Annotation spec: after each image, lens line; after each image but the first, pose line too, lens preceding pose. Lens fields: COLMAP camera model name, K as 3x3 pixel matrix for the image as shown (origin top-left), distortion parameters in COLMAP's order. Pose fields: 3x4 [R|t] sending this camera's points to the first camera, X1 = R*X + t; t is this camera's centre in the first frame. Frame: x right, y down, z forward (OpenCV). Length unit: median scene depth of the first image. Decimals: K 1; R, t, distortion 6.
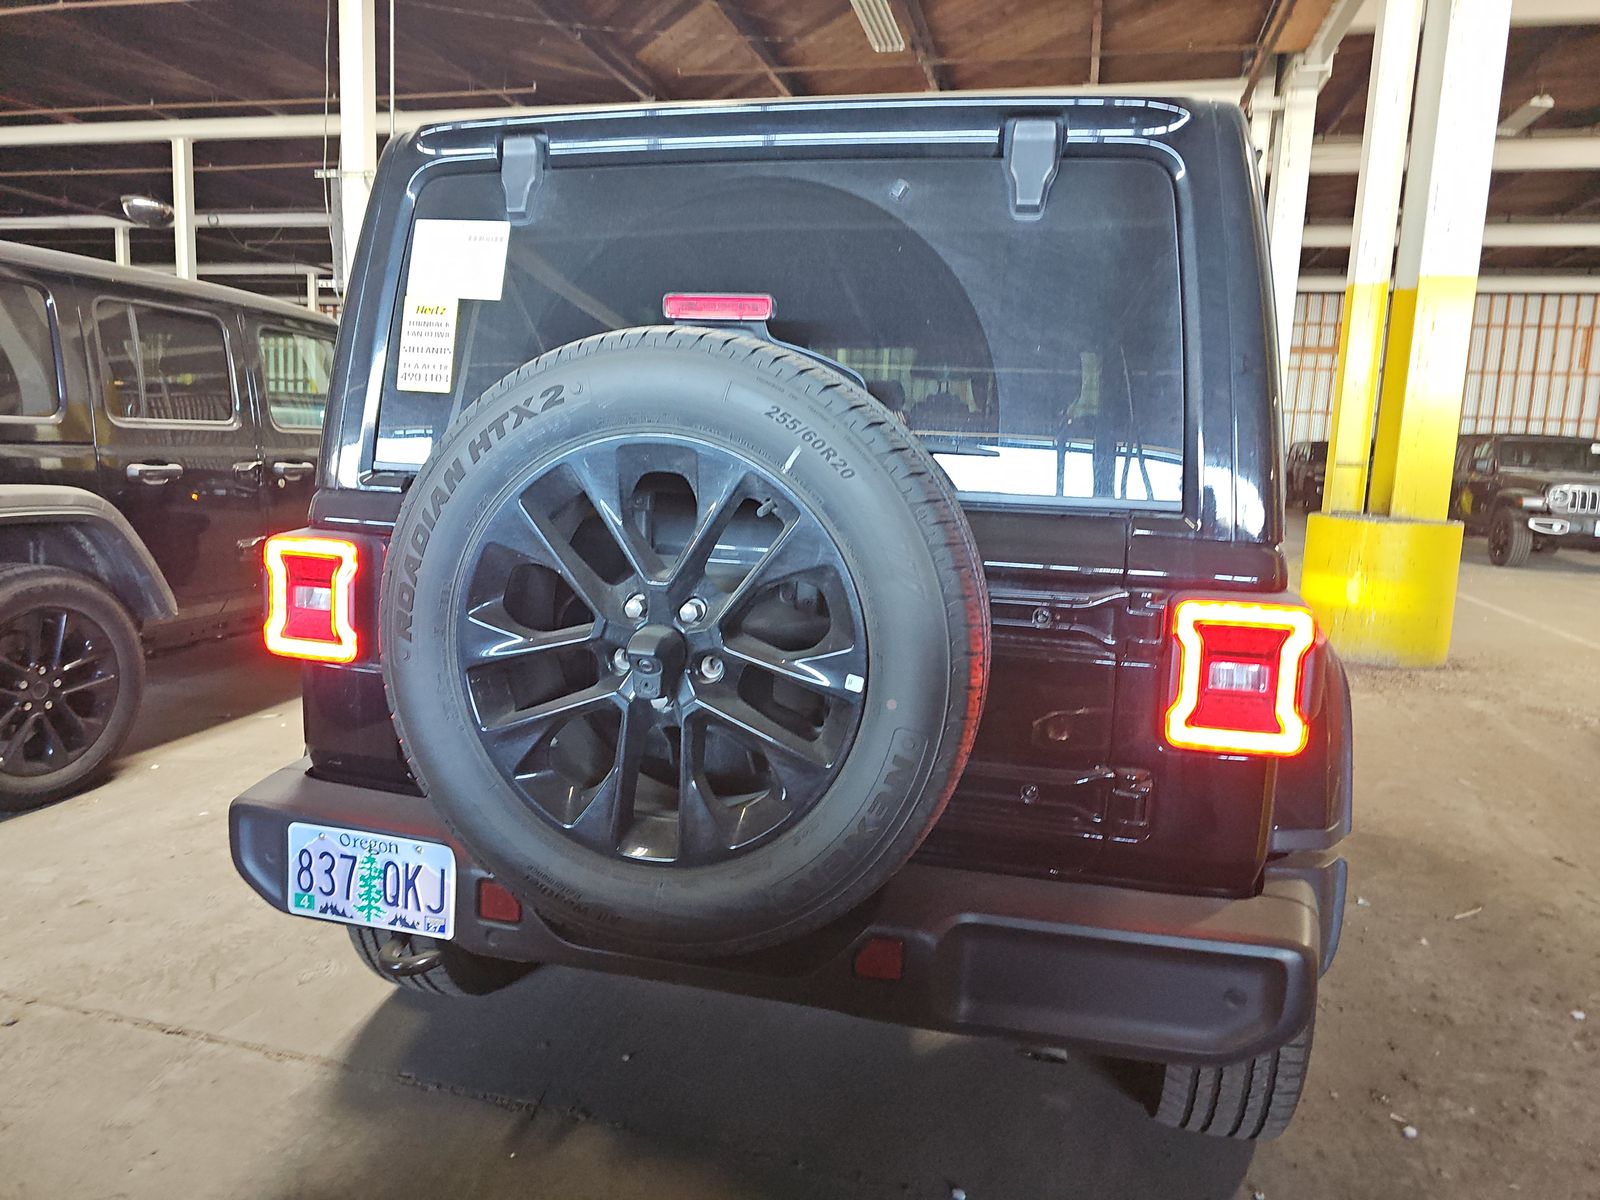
lens RADIAL K [[1075.1, 0, 798.9], [0, 1075.1, 589.6], [0, 0, 1]] dist [0.010998, 0.002138]
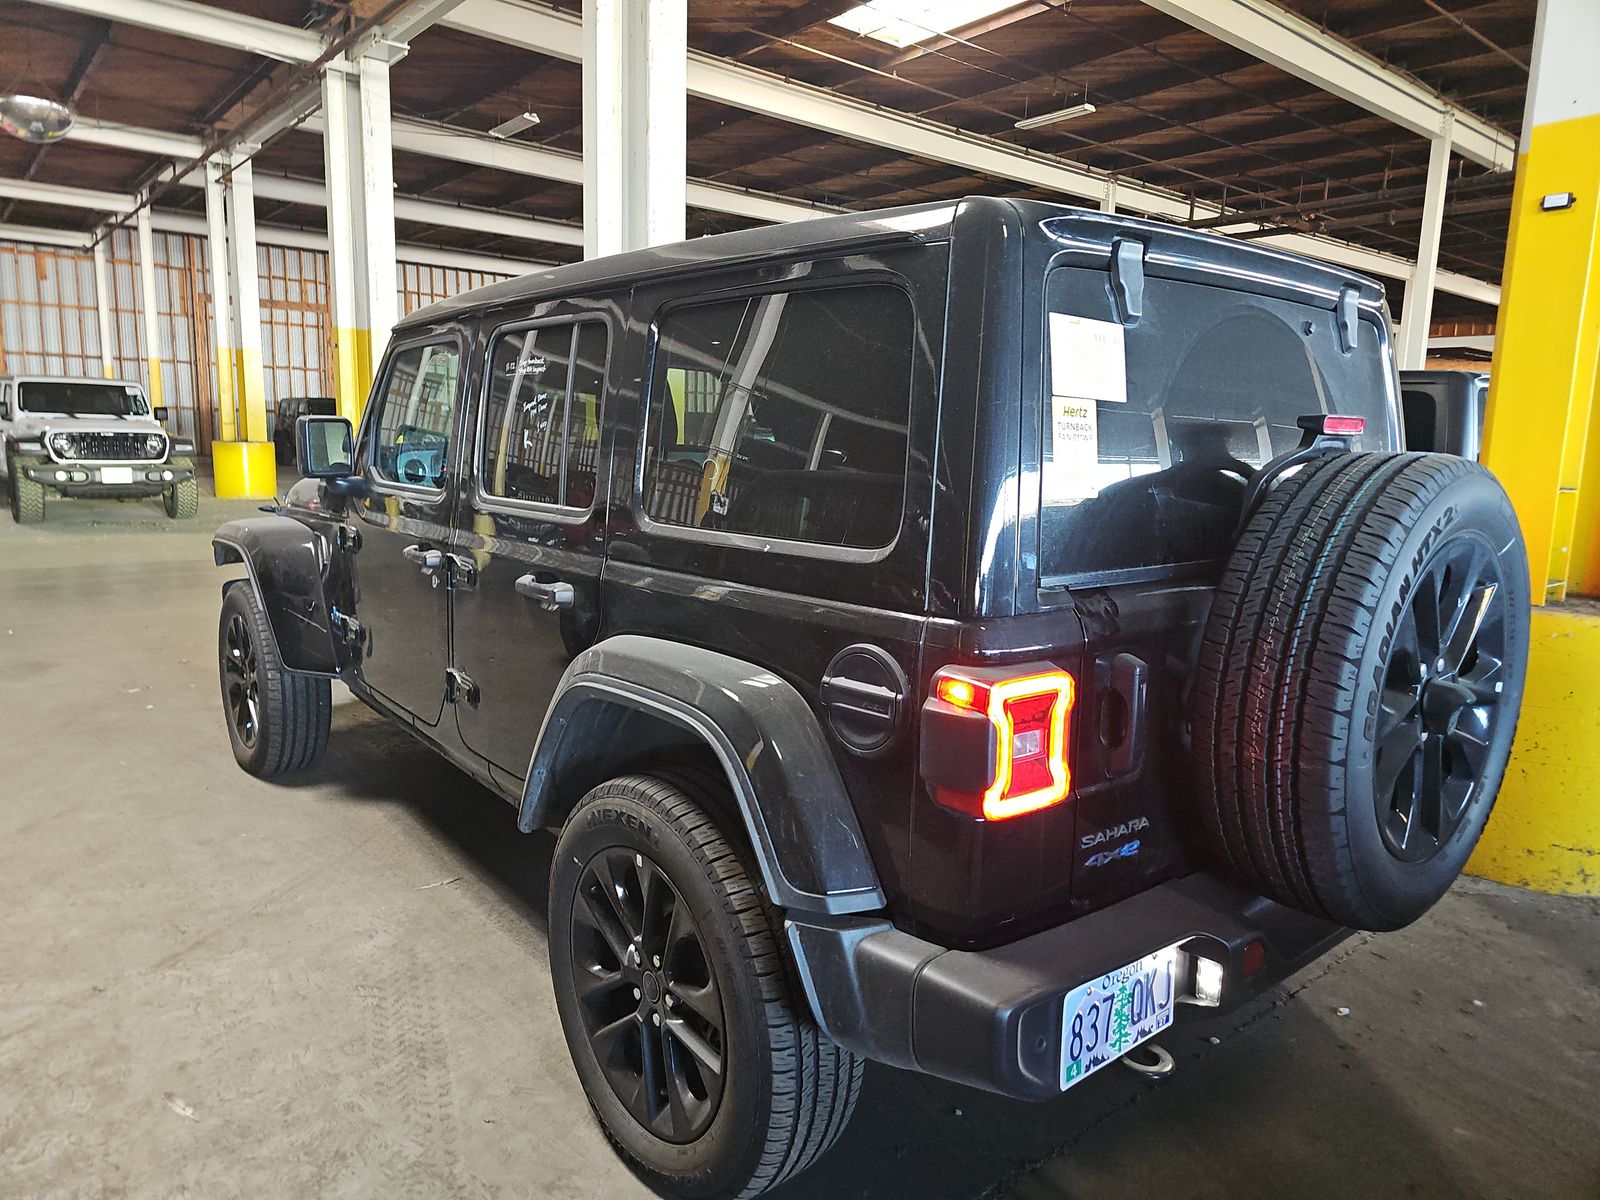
lens RADIAL K [[1057.9, 0, 800.0], [0, 1057.9, 600.0], [0, 0, 1]] dist [0.038687, -0.027762]
pose [[0.583791, -0.155616, 0.796851, -1.245608], [0.108400, 0.987612, 0.113453, -0.228199], [-0.804635, 0.020146, 0.593428, 0.646114]]
